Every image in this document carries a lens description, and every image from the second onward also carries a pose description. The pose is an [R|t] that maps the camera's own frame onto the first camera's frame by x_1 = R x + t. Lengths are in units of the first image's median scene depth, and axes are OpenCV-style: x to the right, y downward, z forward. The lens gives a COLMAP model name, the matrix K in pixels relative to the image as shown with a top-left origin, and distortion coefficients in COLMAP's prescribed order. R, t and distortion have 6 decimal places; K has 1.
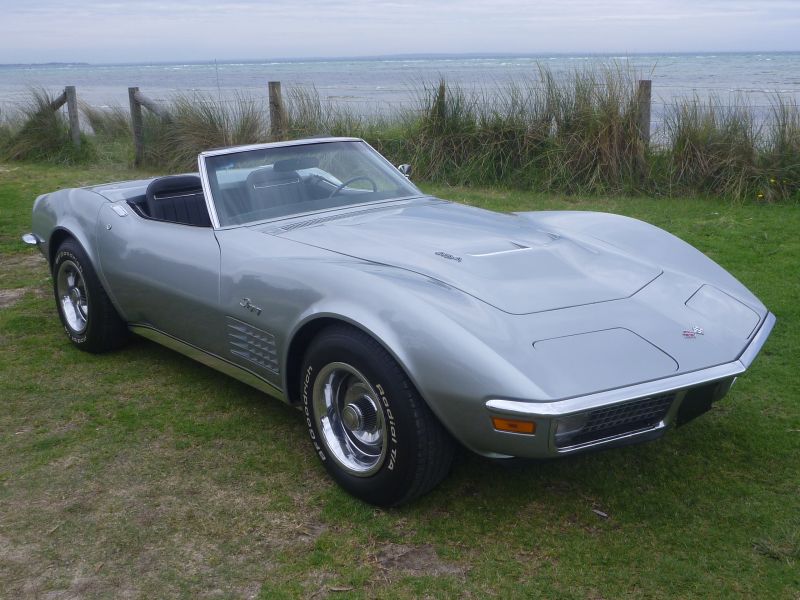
lens RADIAL K [[871.5, 0, 398.9], [0, 871.5, 301.4], [0, 0, 1]] dist [0.011061, 0.000000]
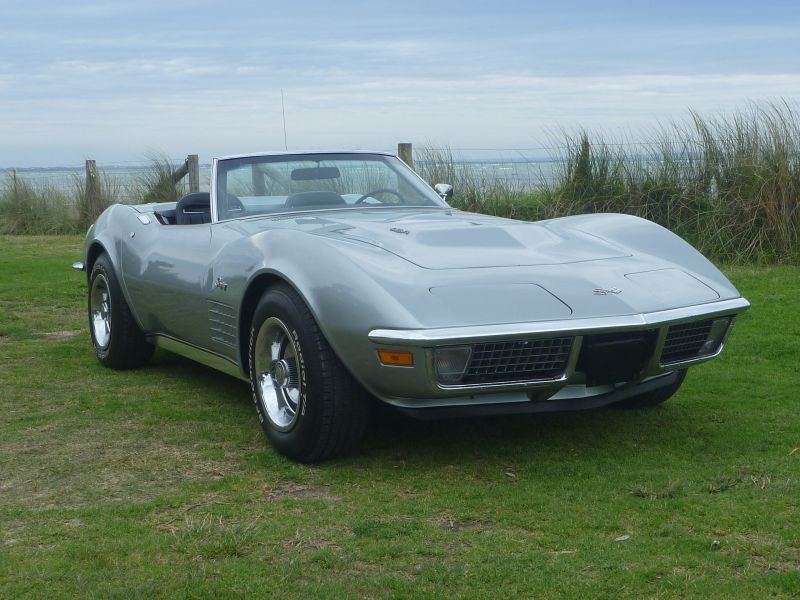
lens RADIAL K [[1141.4, 0, 400.6], [0, 1141.4, 299.5], [0, 0, 1]] dist [0.005405, 0.000000]
pose [[0.976300, 0.023940, -0.215096, 0.264579], [-0.055477, 0.988339, -0.141806, 0.164415], [0.209193, 0.150378, 0.966243, -0.202331]]
